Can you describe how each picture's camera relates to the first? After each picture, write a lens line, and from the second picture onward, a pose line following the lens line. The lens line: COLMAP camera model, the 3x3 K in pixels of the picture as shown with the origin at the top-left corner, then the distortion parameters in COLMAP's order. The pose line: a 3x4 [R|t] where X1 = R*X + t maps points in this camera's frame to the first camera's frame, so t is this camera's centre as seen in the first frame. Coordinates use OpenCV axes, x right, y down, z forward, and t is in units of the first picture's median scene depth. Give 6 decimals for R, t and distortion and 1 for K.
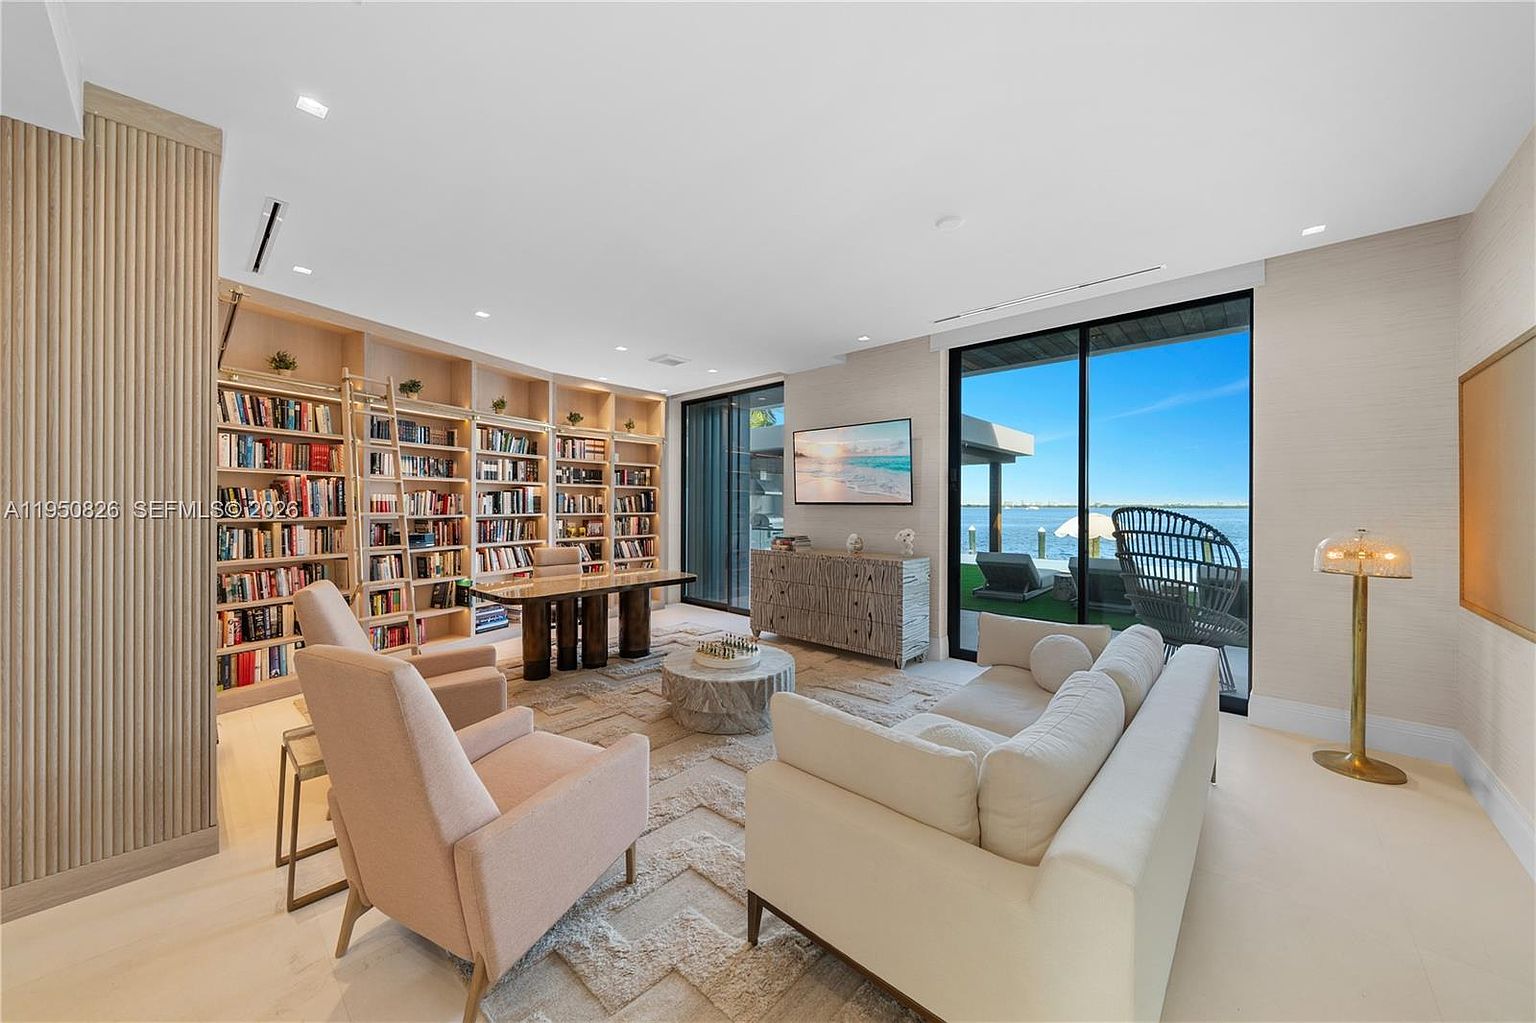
lens RADIAL K [[541.3, 0, 757.9], [0, 541.3, 506.1], [0, 0, 1]] dist [0.000552, -0.000022]
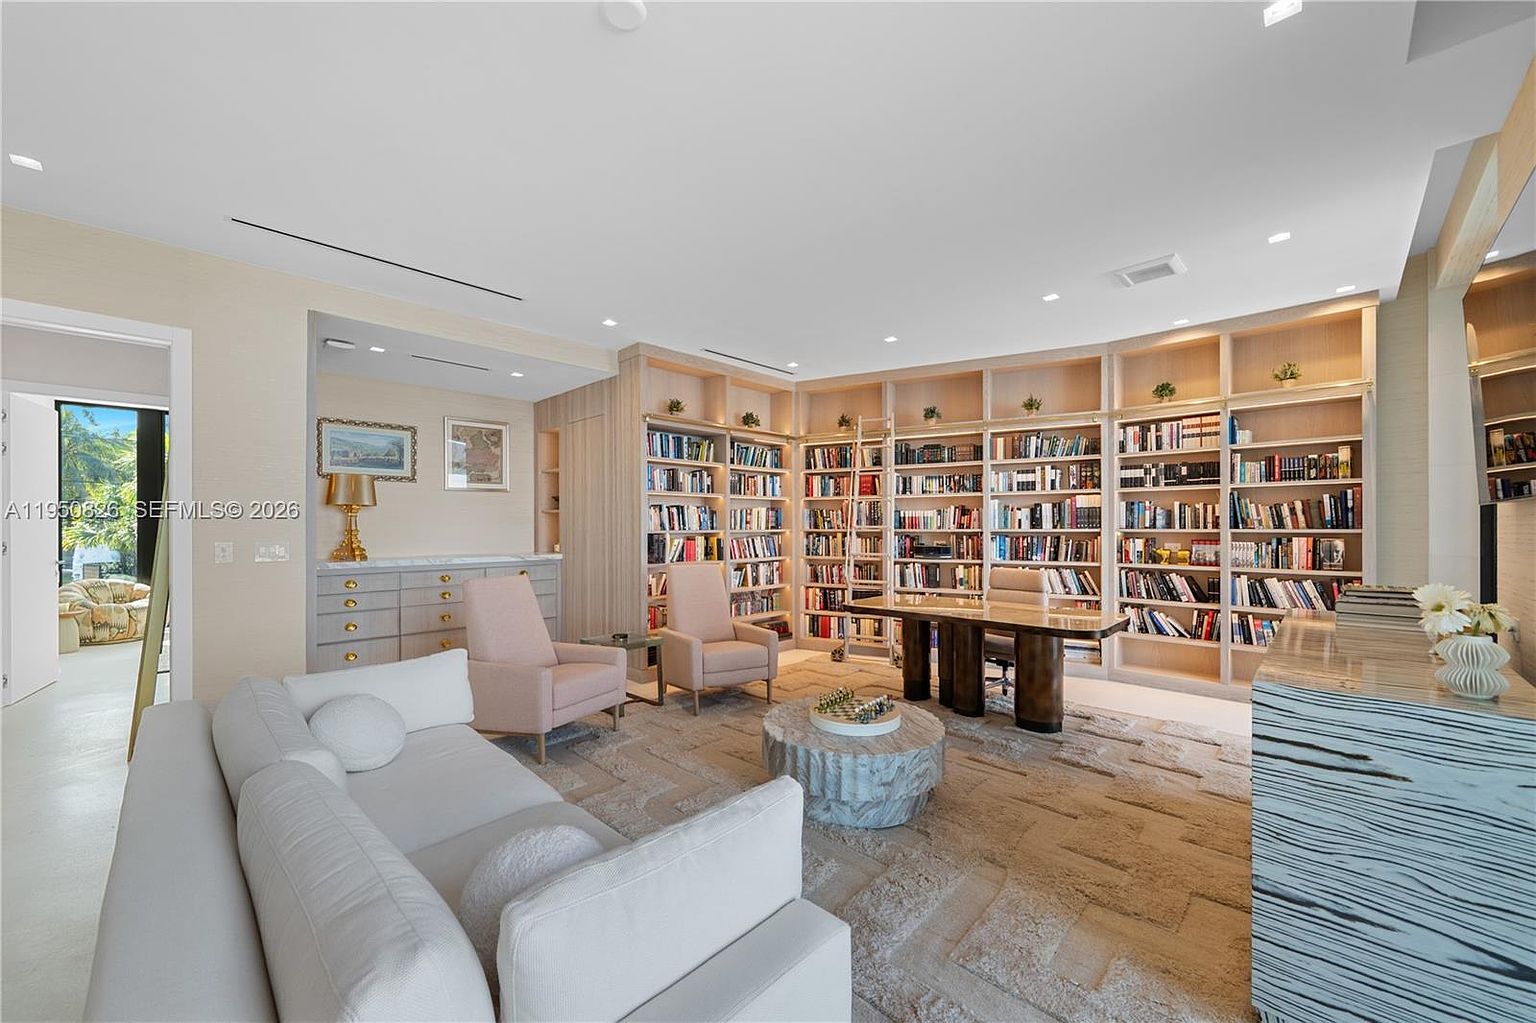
lens RADIAL K [[585.6, 0, 762.2], [0, 585.6, 524.7], [0, 0, 1]] dist [0.000845, 0.000050]
pose [[-0.030353, -0.005504, -0.999524, 0.478478], [0.001341, 0.999984, -0.005547, 0.012251], [0.999538, -0.001509, -0.030345, 0.576109]]
